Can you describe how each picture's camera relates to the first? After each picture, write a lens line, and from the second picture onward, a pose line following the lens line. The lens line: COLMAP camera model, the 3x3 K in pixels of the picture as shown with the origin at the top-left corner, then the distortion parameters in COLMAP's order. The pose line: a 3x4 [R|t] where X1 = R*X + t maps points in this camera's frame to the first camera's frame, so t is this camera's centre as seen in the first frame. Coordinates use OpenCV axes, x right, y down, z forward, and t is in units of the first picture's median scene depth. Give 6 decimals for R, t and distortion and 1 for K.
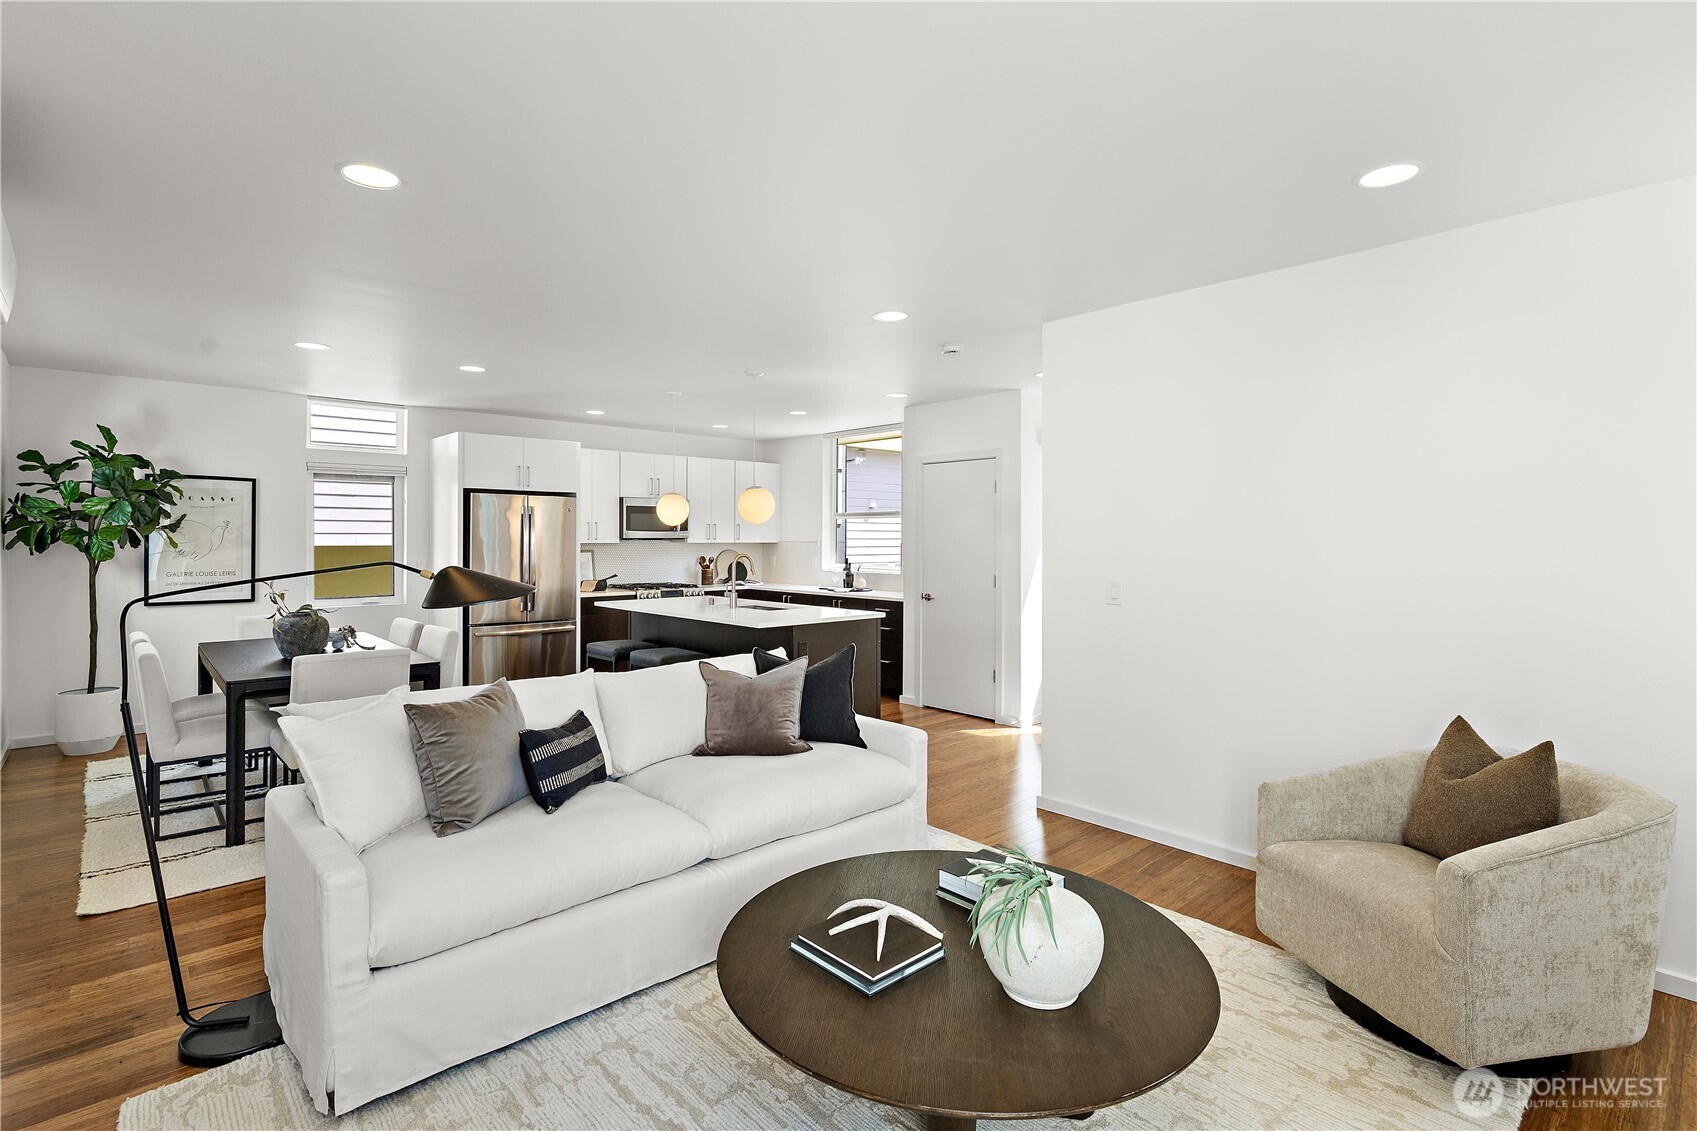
lens RADIAL K [[802.2, 0, 848.9], [0, 802.2, 539.5], [0, 0, 1]] dist [-0.002525, 0.000092]
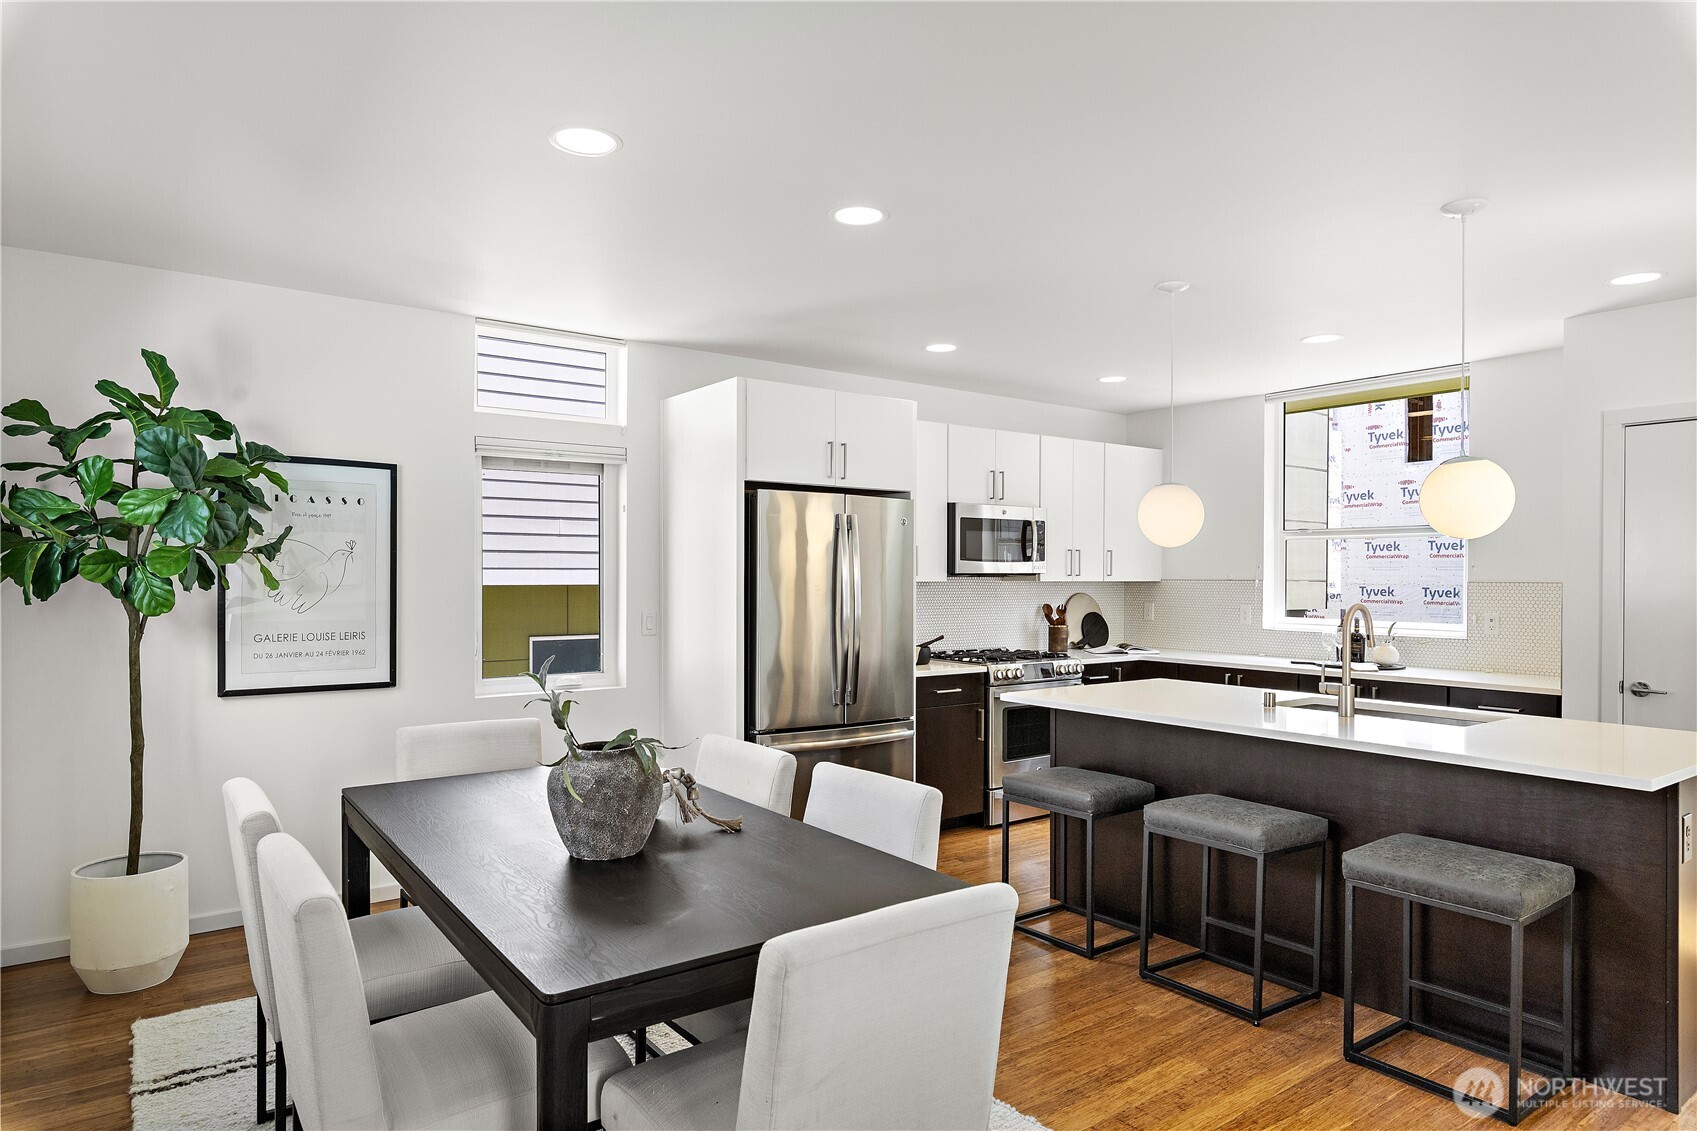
lens RADIAL K [[998.0, 0, 849.6], [0, 998.0, 582.6], [0, 0, 1]] dist [-0.000355, -0.000369]
pose [[0.993414, 0.000668, -0.114581, -0.396247], [-0.000148, 0.999990, 0.004542, 0.002755], [0.114583, -0.004495, 0.993404, 0.396444]]
